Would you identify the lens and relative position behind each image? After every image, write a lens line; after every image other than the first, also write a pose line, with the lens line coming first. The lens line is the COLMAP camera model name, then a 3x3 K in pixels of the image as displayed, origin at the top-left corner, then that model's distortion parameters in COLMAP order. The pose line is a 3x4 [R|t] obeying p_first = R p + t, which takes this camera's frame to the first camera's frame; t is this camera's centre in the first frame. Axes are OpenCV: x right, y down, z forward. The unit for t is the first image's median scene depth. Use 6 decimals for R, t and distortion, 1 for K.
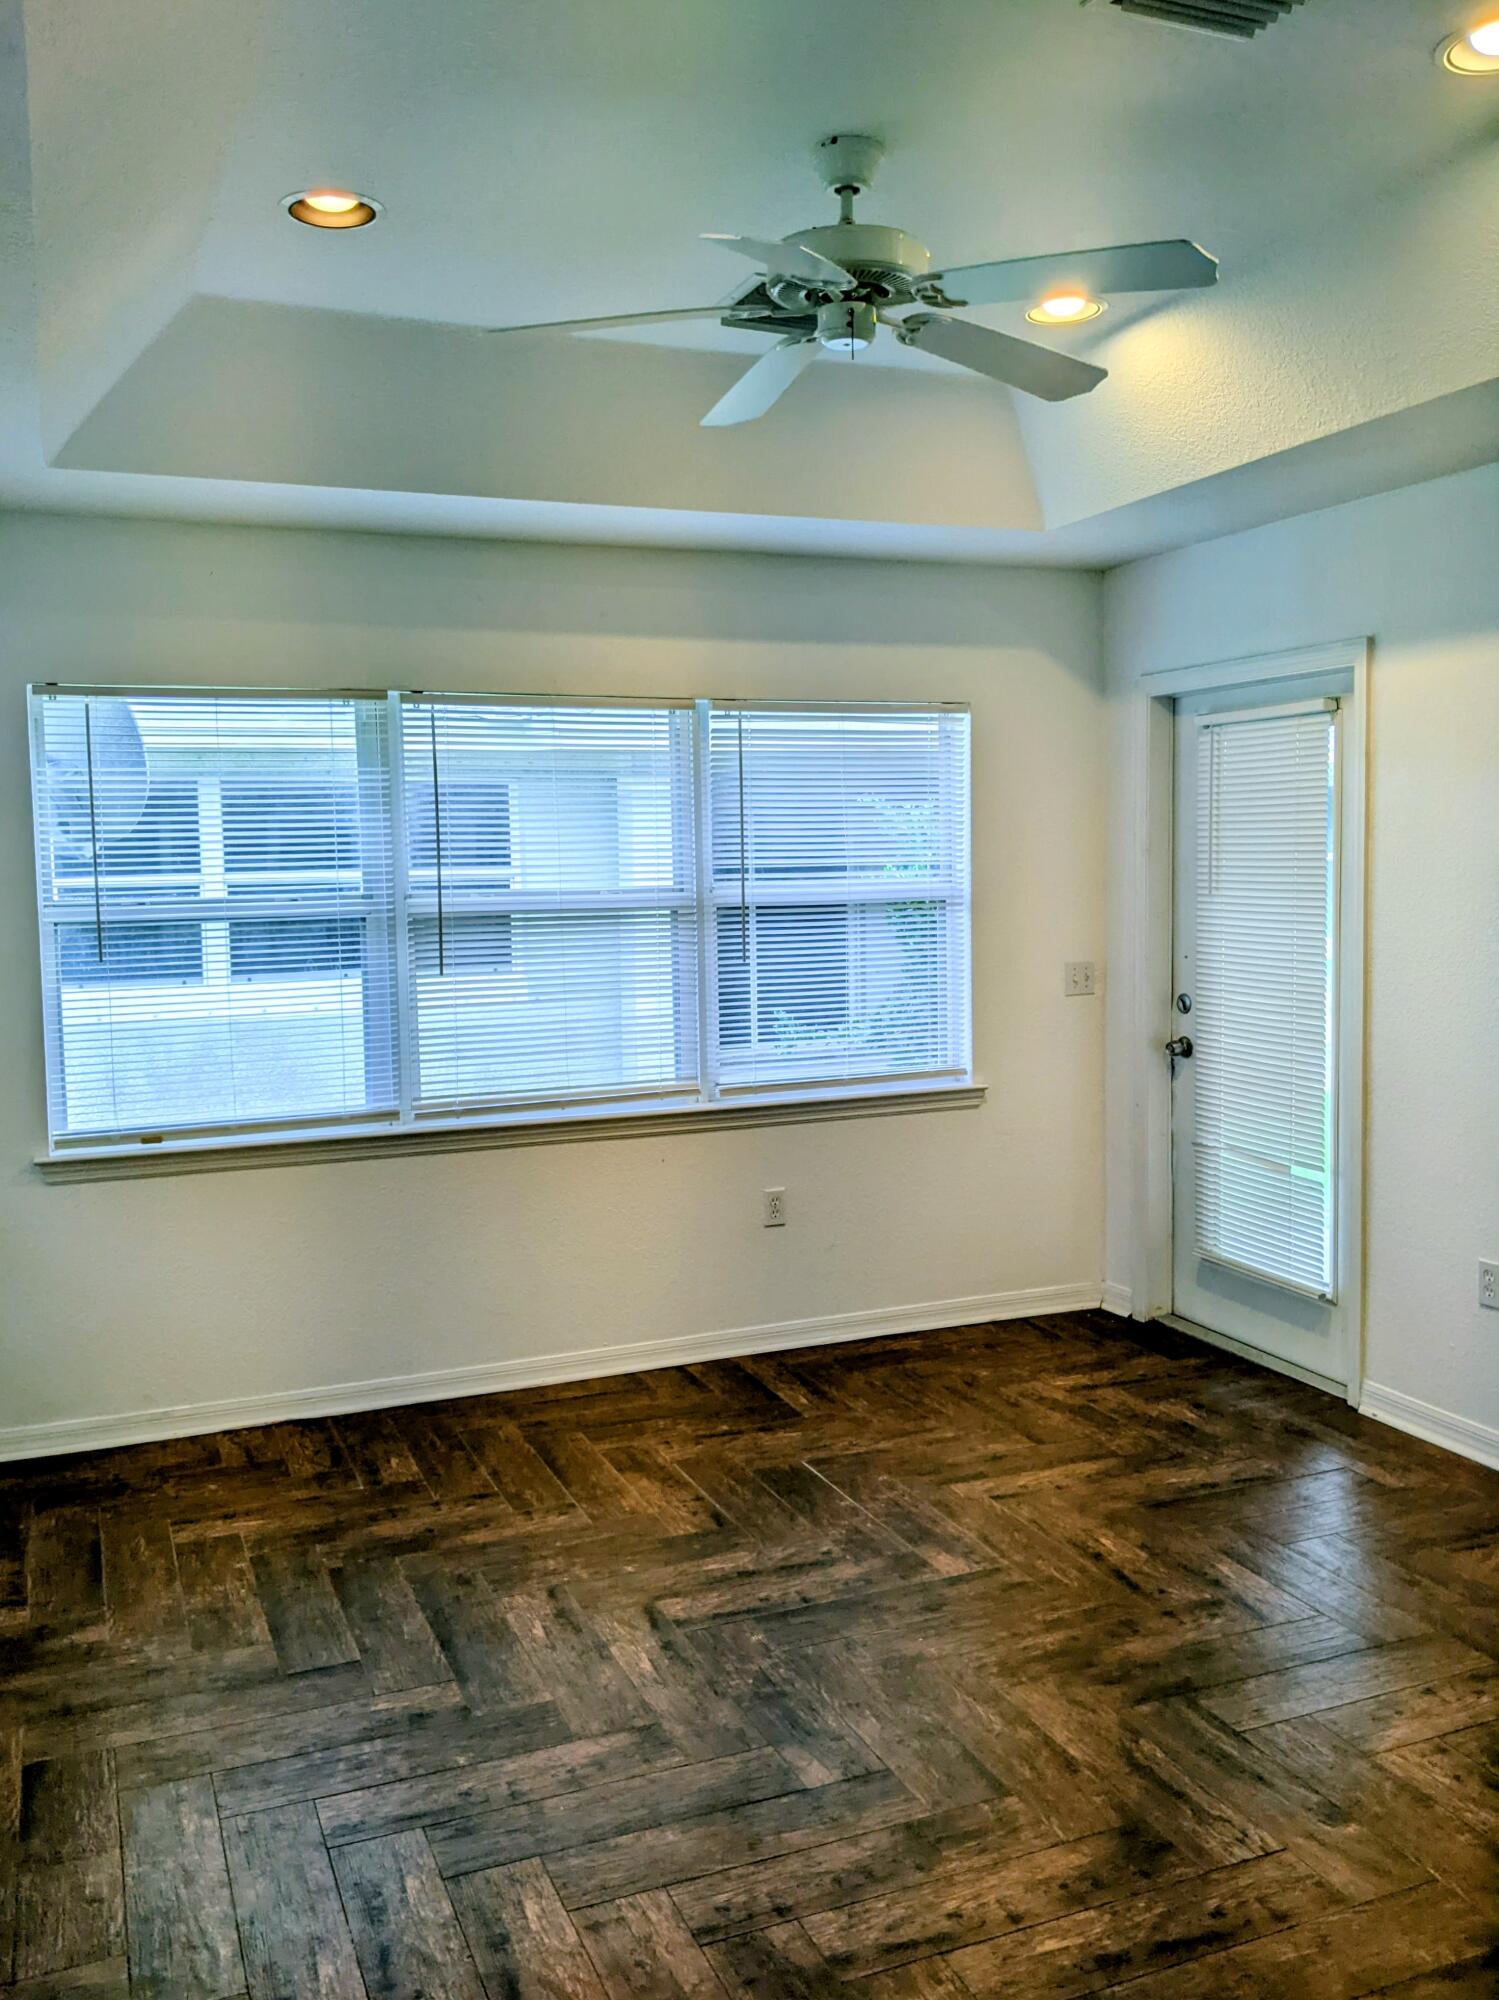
lens RADIAL K [[1664.2, 0, 748.9], [0, 1664.2, 990.2], [0, 0, 1]] dist [0.086951, -0.160565]
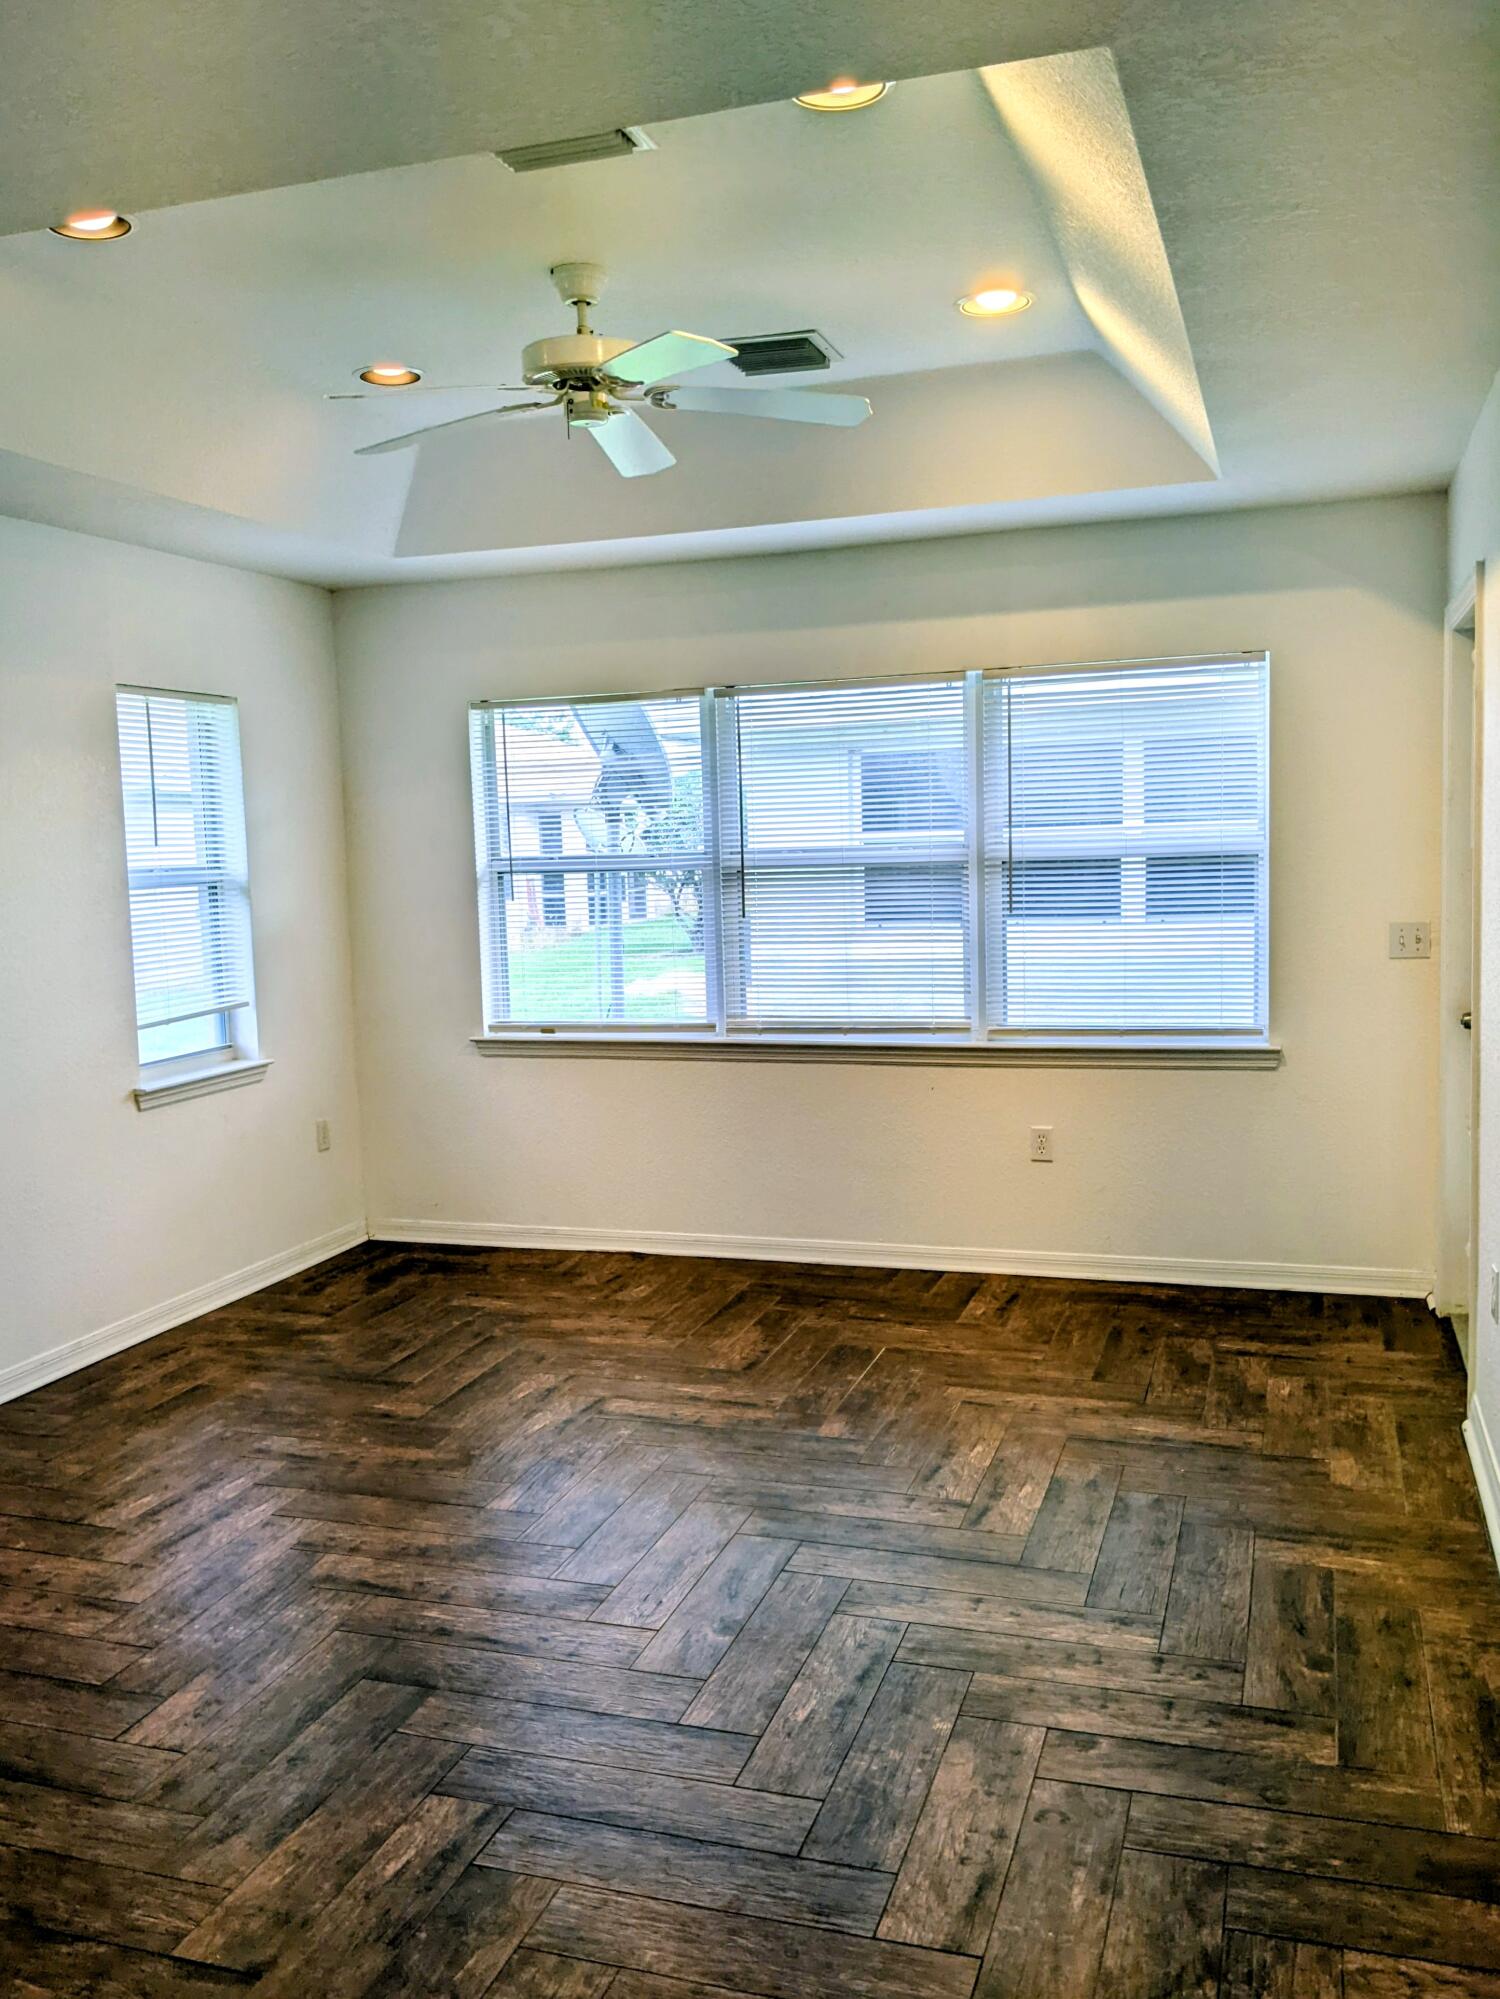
lens RADIAL K [[1680.5, 0, 750.0], [0, 1680.5, 999.5], [0, 0, 1]] dist [0.235838, -0.810760]
pose [[0.756462, 0.056086, -0.651629, 0.692336], [-0.036596, 0.998385, 0.043449, -0.002675], [0.653013, -0.009021, 0.757293, 0.064063]]
